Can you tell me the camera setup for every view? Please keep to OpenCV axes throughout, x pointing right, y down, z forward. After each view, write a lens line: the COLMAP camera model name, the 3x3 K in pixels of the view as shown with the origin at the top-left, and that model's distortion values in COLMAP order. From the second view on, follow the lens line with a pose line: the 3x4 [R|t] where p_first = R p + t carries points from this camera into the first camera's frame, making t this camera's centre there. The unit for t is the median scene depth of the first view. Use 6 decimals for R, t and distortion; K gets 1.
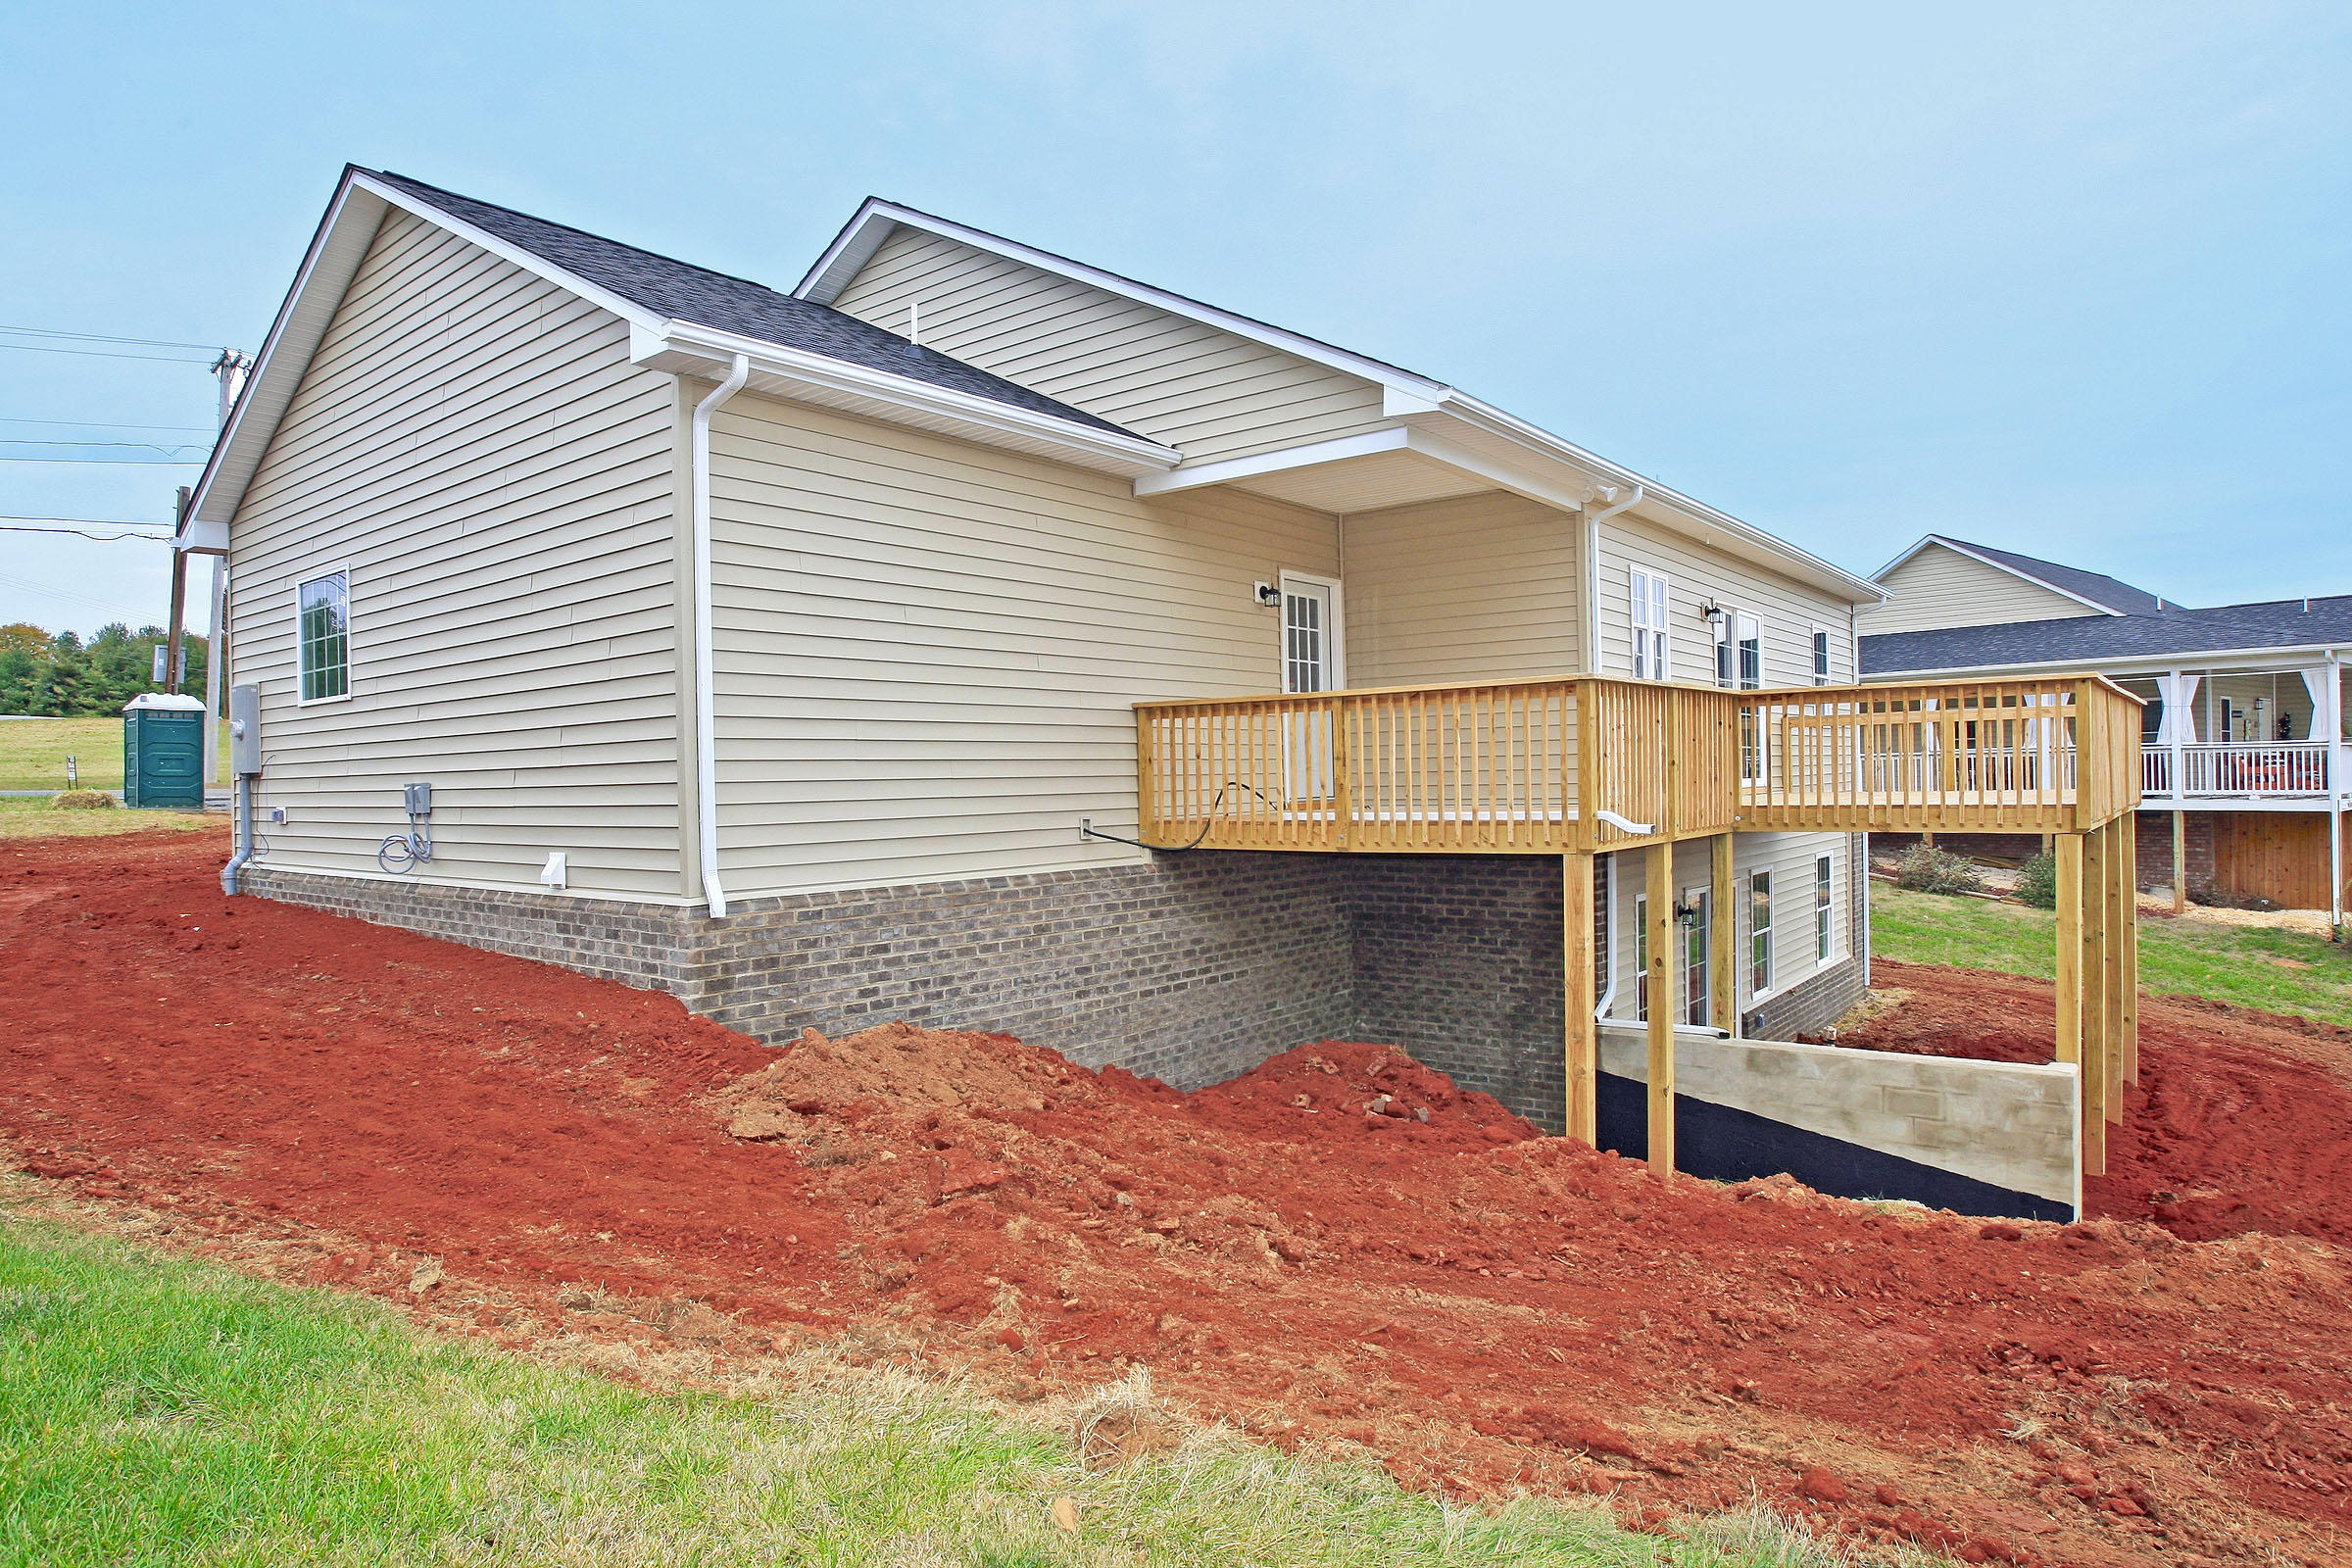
lens RADIAL K [[1339.8, 0, 1172.8], [0, 1339.8, 767.6], [0, 0, 1]] dist [-0.003589, -0.000155]
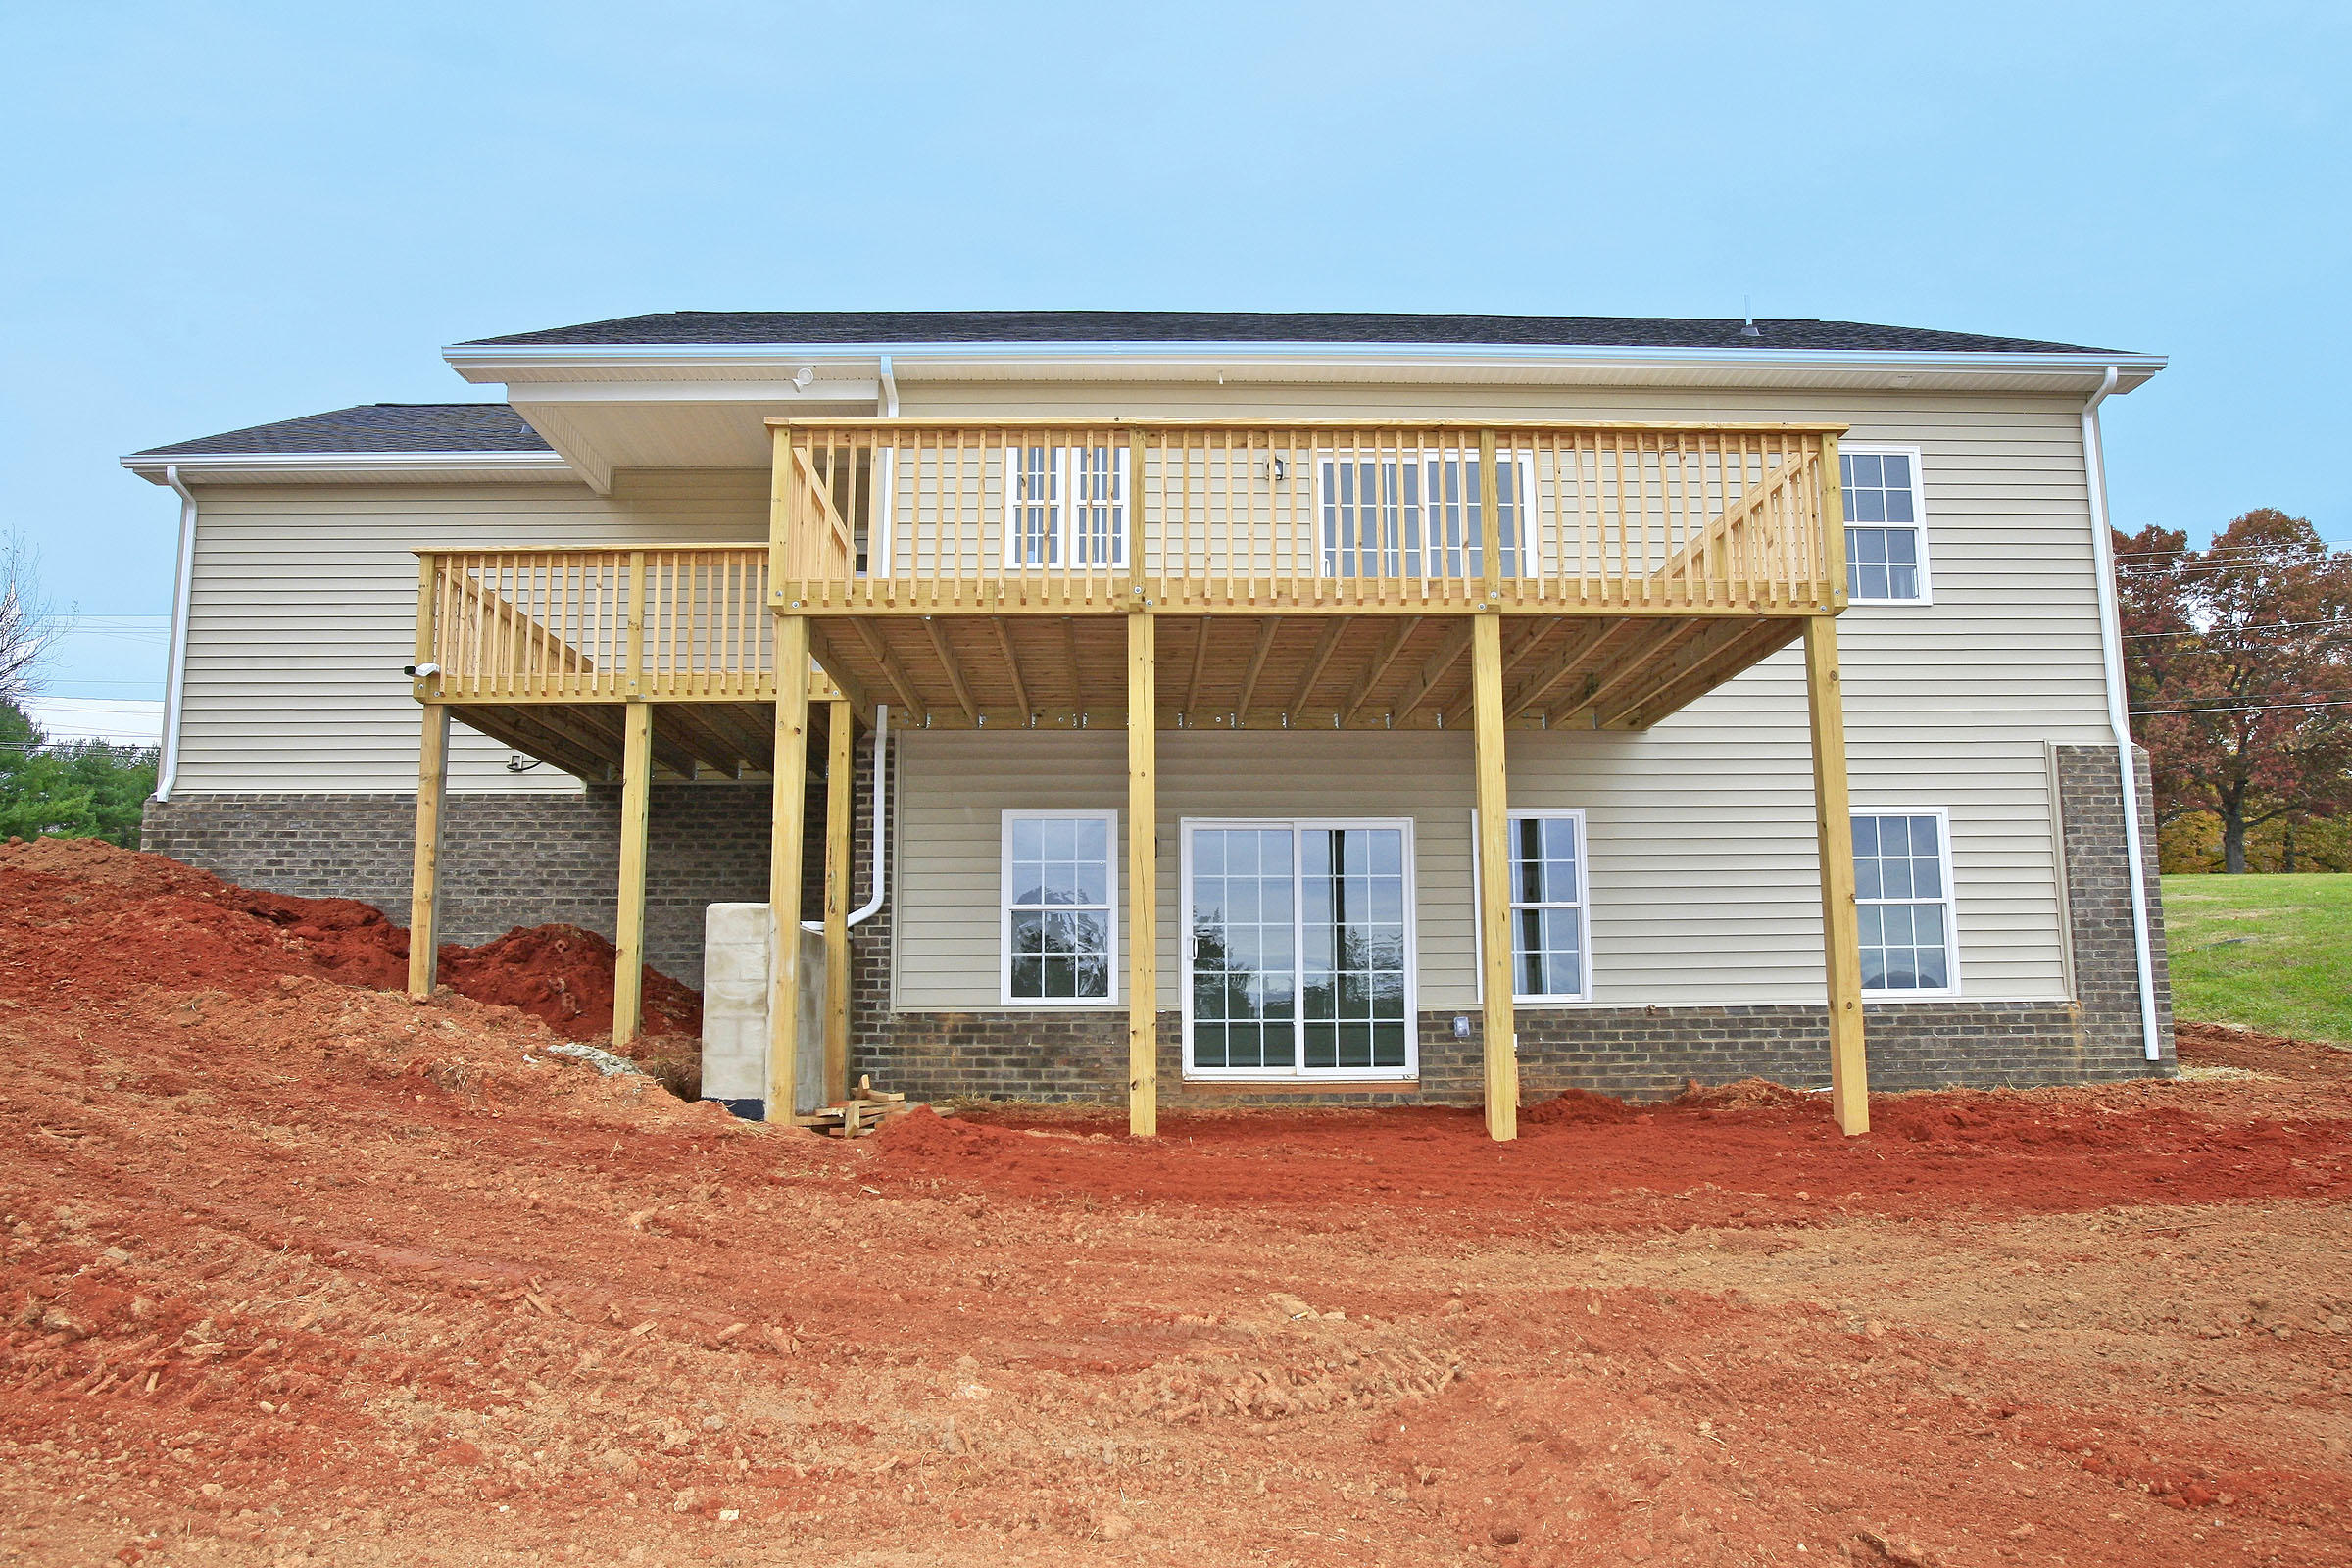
lens RADIAL K [[1649.5, 0, 1175.2], [0, 1649.5, 792.6], [0, 0, 1]] dist [-0.000930, 0.002555]
pose [[0.656169, -0.103876, -0.747430, 1.689095], [-0.000451, 0.990426, -0.138043, 0.324422], [0.754614, 0.090917, 0.649840, 0.539986]]
